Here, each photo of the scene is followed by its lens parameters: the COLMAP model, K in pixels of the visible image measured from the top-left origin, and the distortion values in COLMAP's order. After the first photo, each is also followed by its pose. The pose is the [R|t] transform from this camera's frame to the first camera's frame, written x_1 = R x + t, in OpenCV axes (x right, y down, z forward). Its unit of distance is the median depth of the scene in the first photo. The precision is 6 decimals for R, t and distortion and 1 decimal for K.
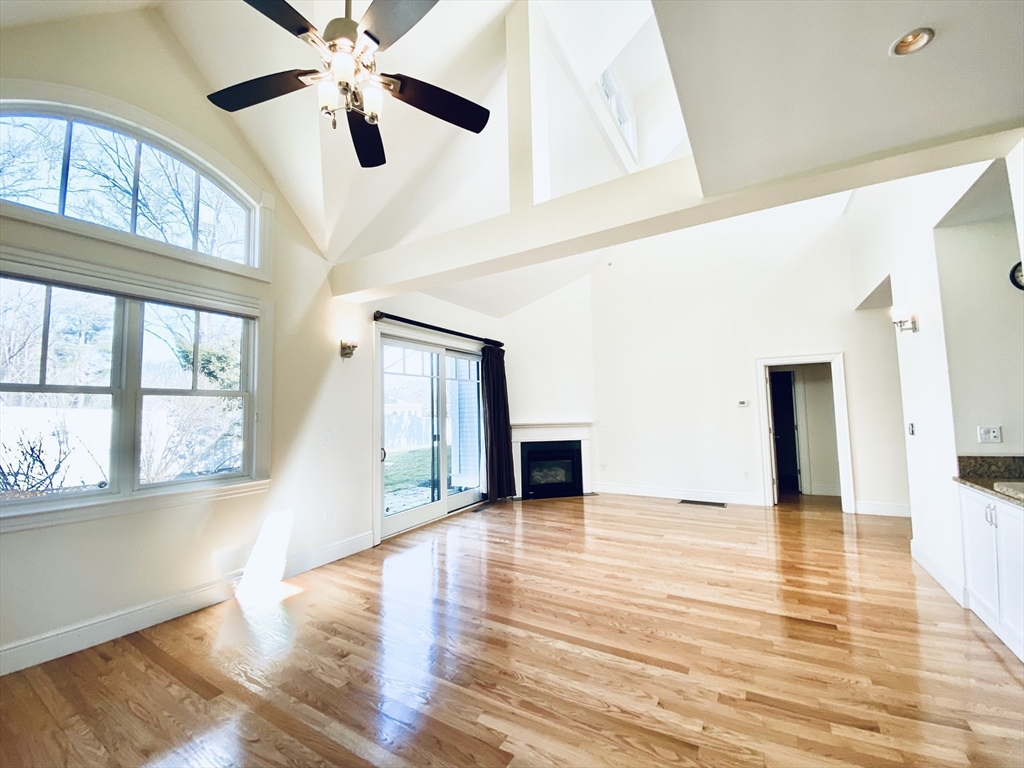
lens RADIAL K [[412.7, 0, 511.8], [0, 412.7, 381.7], [0, 0, 1]] dist [0.032575, -0.026627]
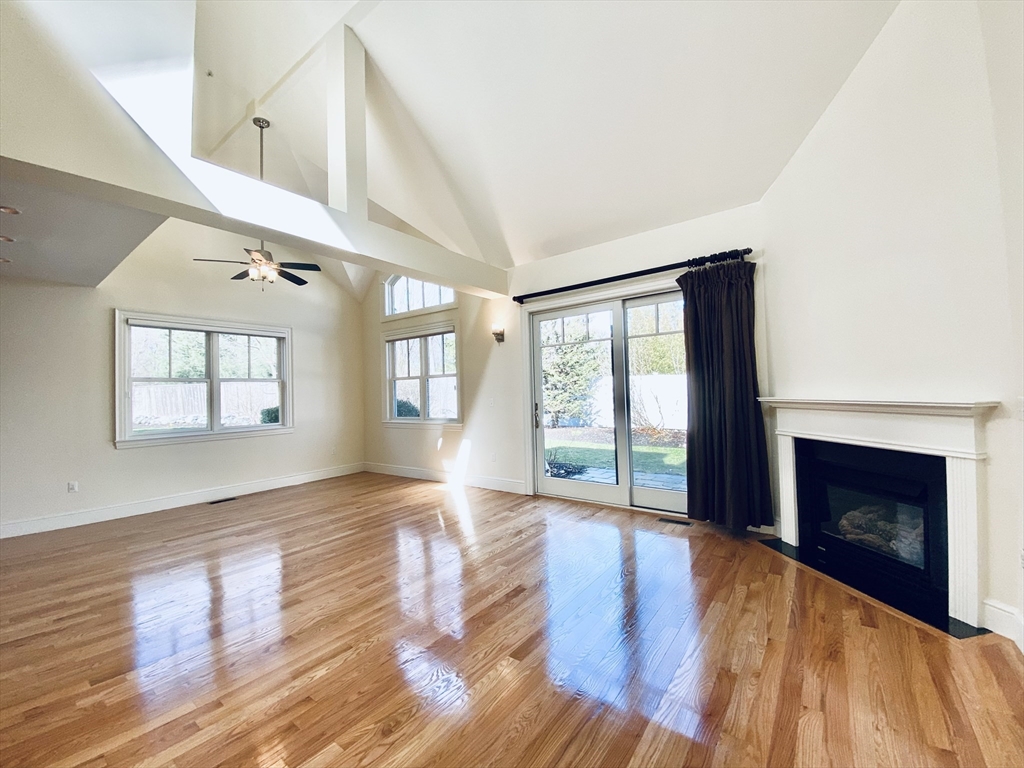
lens RADIAL K [[412.7, 0, 511.8], [0, 412.7, 381.7], [0, 0, 1]] dist [0.032575, -0.026627]
pose [[-0.108671, 0.001198, -0.994077, 0.888565], [0.100639, 0.994875, -0.009802, 0.082575], [0.988970, -0.101108, -0.108234, 1.173326]]
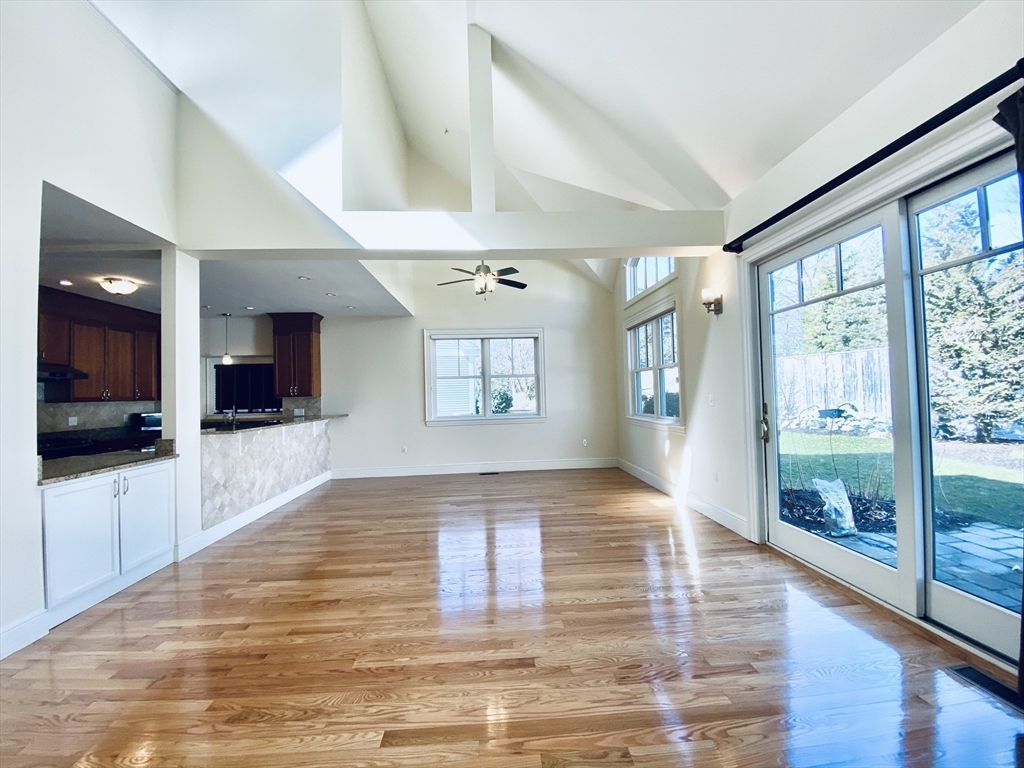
lens RADIAL K [[412.7, 0, 511.8], [0, 412.7, 381.7], [0, 0, 1]] dist [0.032575, -0.026627]
pose [[-0.829131, 0.030480, -0.558222, 0.501148], [0.087067, 0.993369, -0.075081, 0.120204], [0.552232, -0.110855, -0.826287, 1.504807]]
